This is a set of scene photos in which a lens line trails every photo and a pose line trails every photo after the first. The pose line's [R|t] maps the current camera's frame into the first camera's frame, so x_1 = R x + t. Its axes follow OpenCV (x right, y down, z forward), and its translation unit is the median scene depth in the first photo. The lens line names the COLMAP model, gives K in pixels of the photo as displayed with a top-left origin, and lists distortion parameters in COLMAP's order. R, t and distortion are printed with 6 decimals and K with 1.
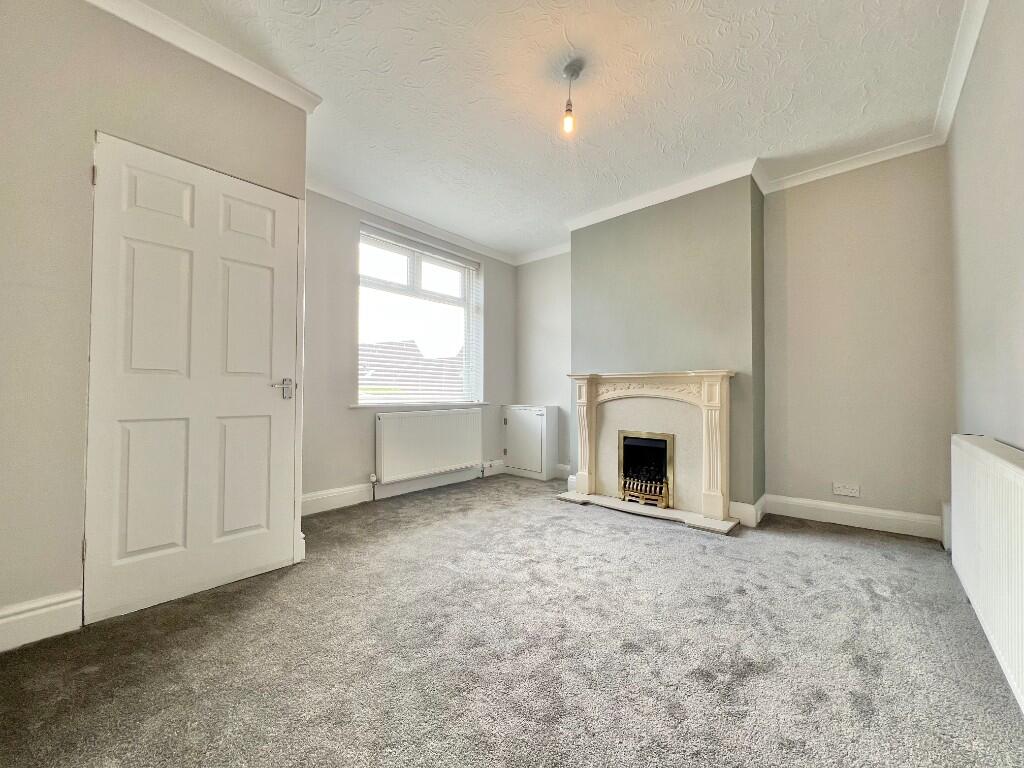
lens RADIAL K [[413.2, 0, 511.8], [0, 413.2, 382.0], [0, 0, 1]] dist [-0.001834, -0.000567]
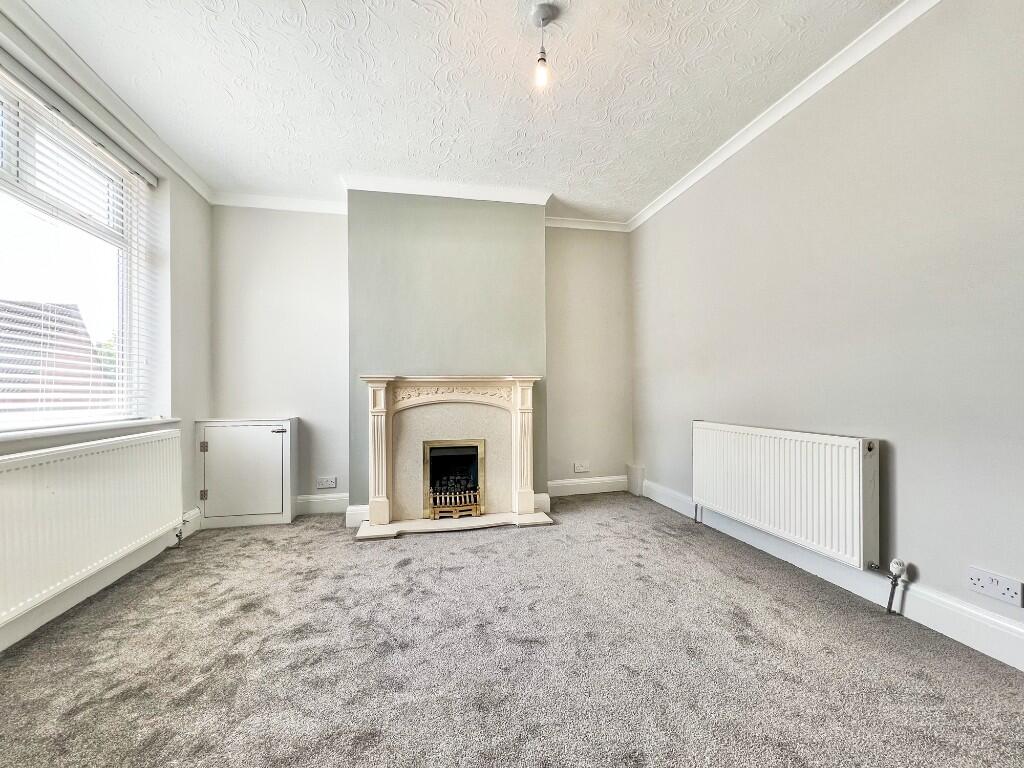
lens RADIAL K [[413.2, 0, 513.3], [0, 413.2, 387.9], [0, 0, 1]] dist [-0.001834, -0.000567]
pose [[0.579751, 0.002228, 0.814791, -0.370905], [-0.009605, 0.999945, 0.004100, -0.000909], [-0.814737, -0.010203, 0.579741, 0.368196]]
